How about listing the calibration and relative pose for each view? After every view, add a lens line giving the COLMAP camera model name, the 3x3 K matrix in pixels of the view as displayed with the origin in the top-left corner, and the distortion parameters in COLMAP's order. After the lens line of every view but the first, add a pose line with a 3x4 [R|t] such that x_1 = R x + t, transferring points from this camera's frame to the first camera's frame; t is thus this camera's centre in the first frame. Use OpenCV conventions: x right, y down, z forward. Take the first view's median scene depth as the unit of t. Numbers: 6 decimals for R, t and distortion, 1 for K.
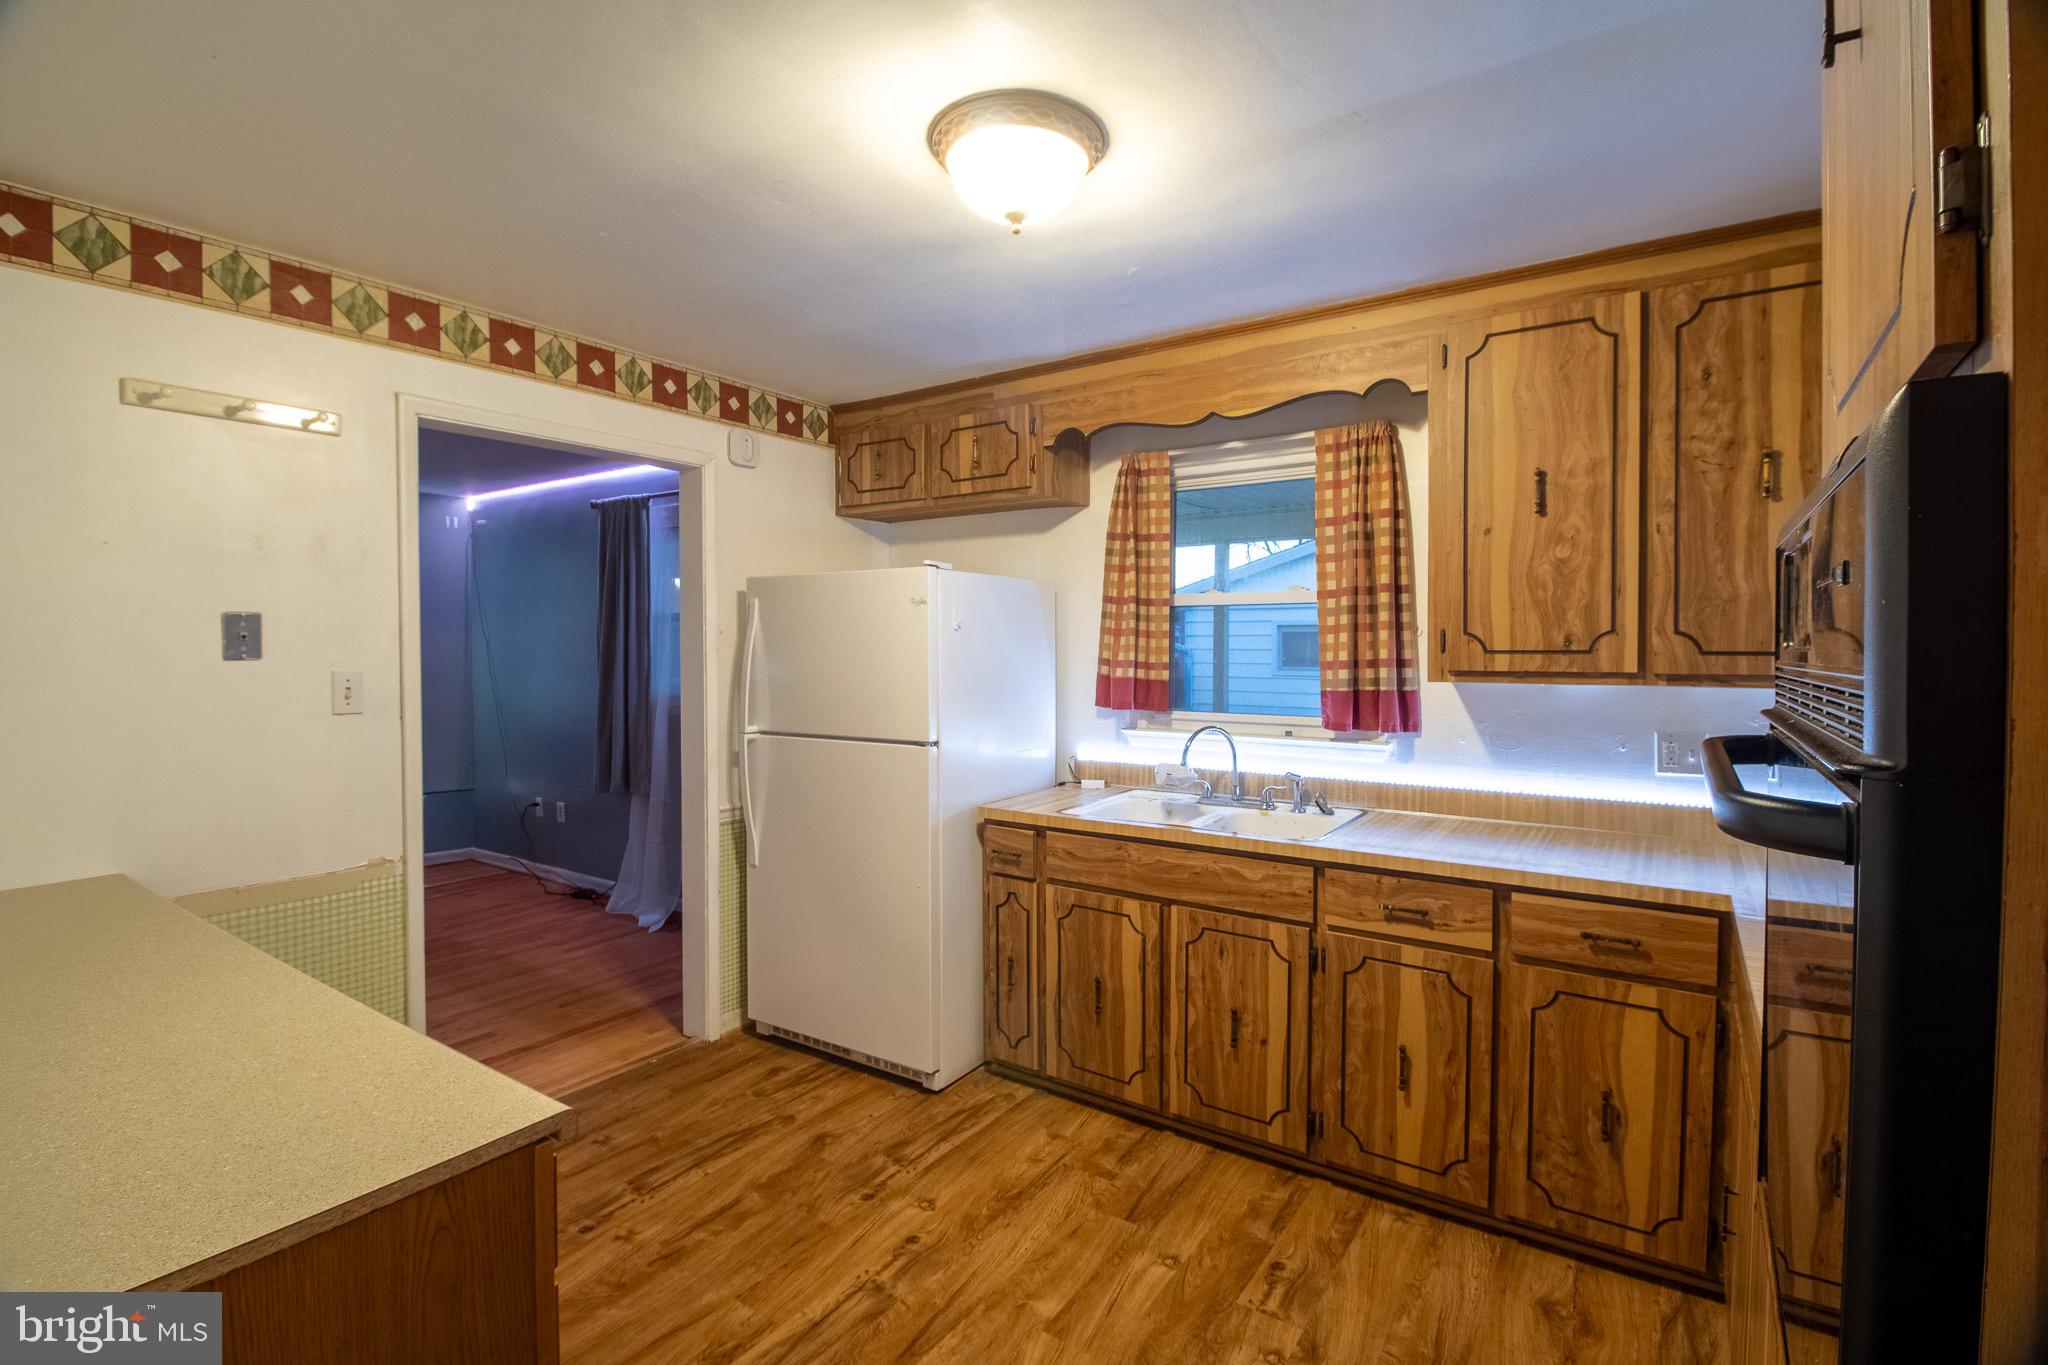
lens RADIAL K [[924.8, 0, 1019.9], [0, 924.8, 673.9], [0, 0, 1]] dist [0.001536, -0.014116]
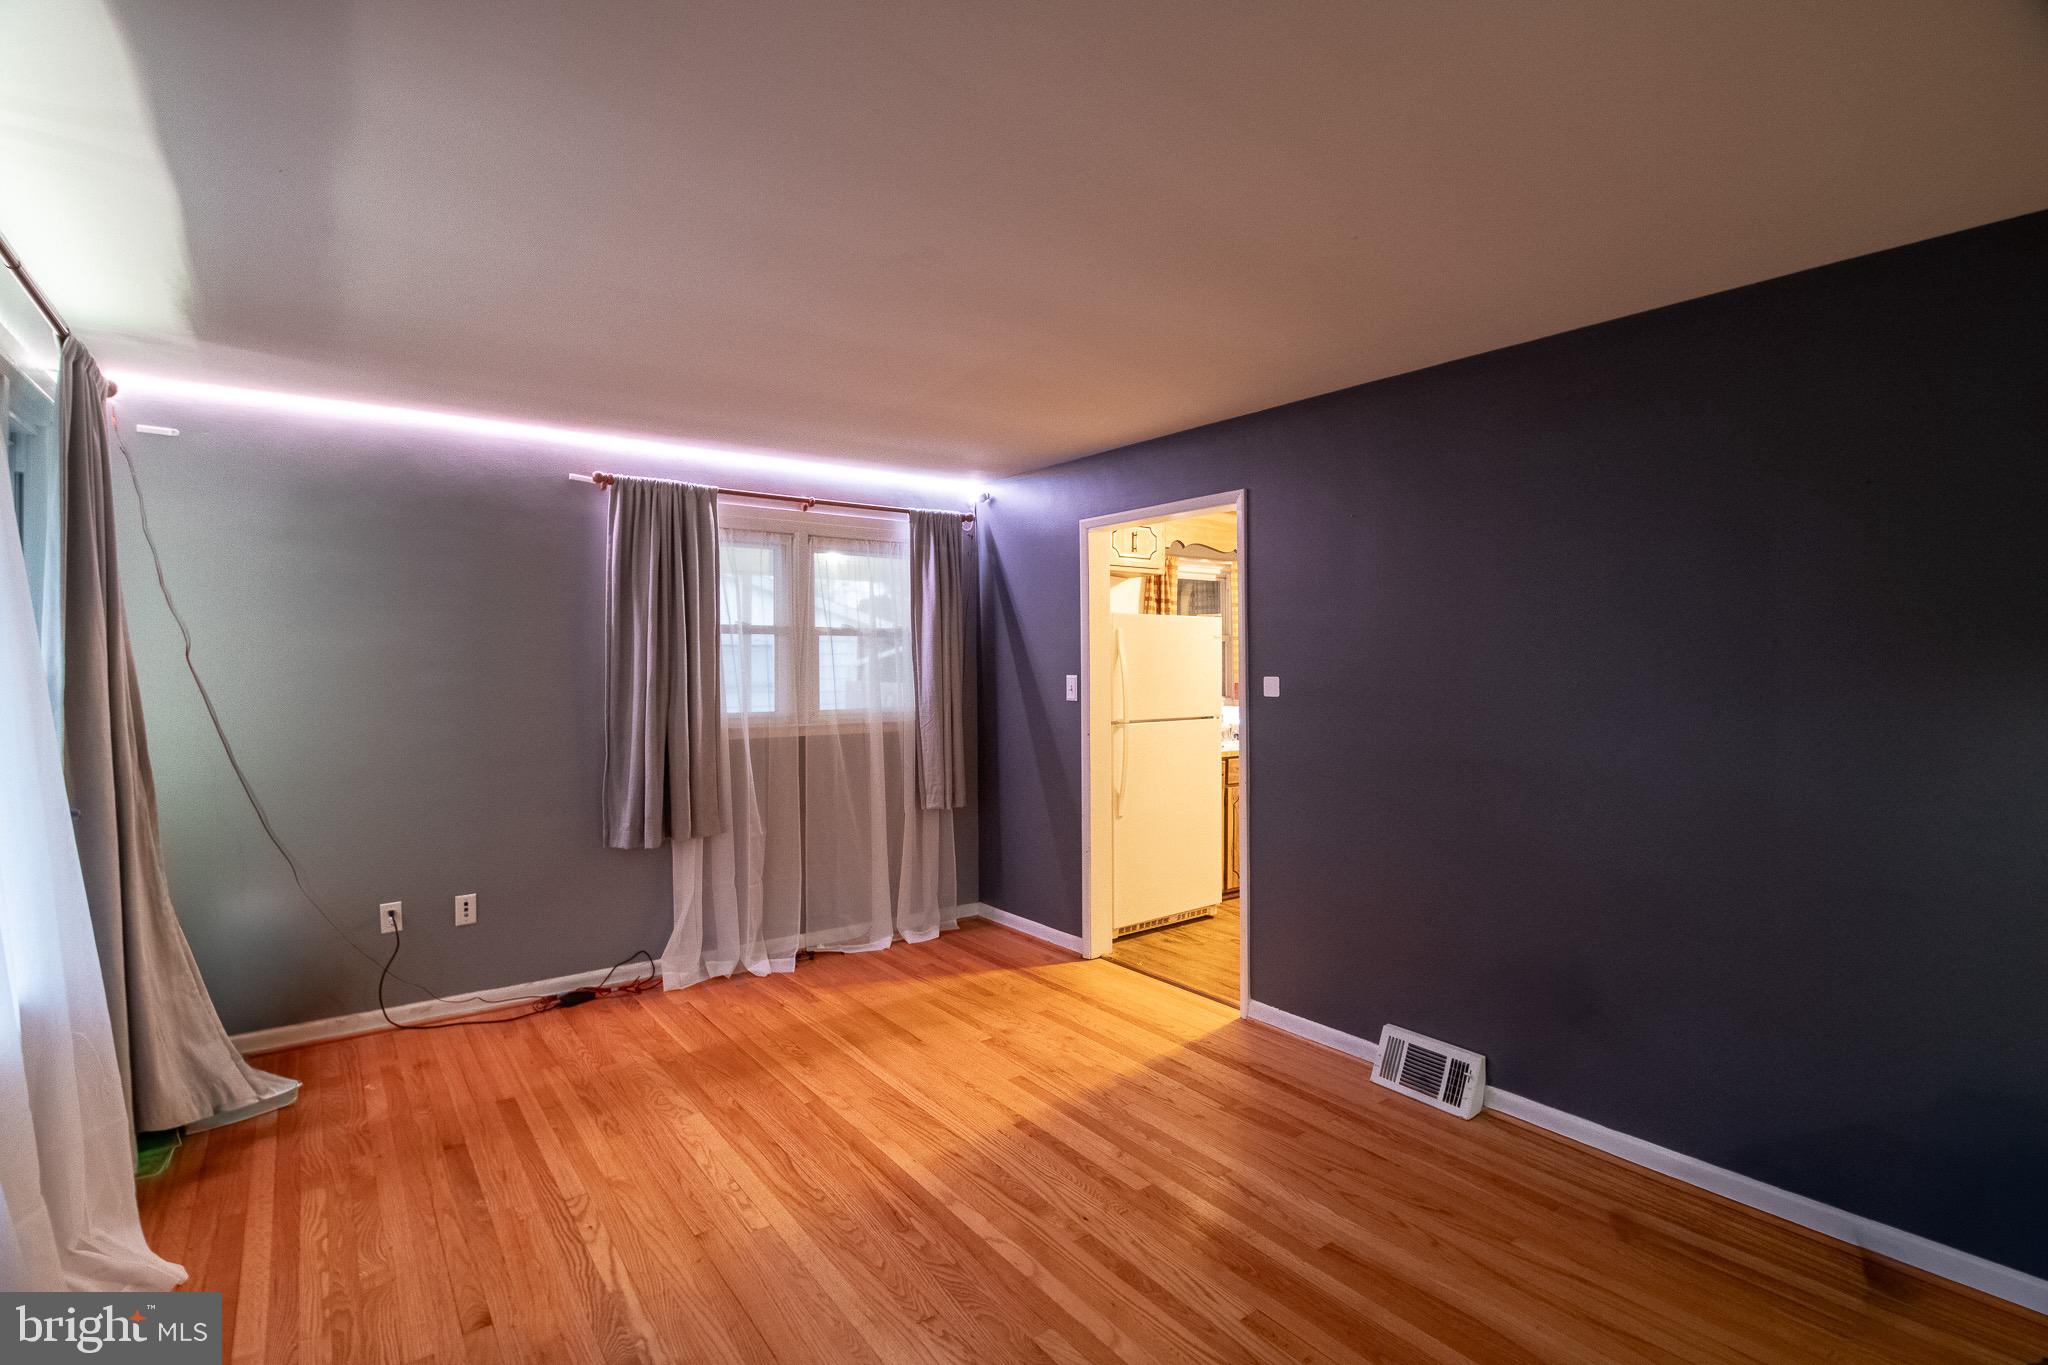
lens RADIAL K [[924.8, 0, 1019.9], [0, 924.8, 673.9], [0, 0, 1]] dist [0.001536, -0.014116]
pose [[0.317587, -0.004486, 0.948218, -1.606540], [0.014441, 0.999896, -0.000106, -0.023761], [-0.948119, 0.013727, 0.317619, 0.641510]]
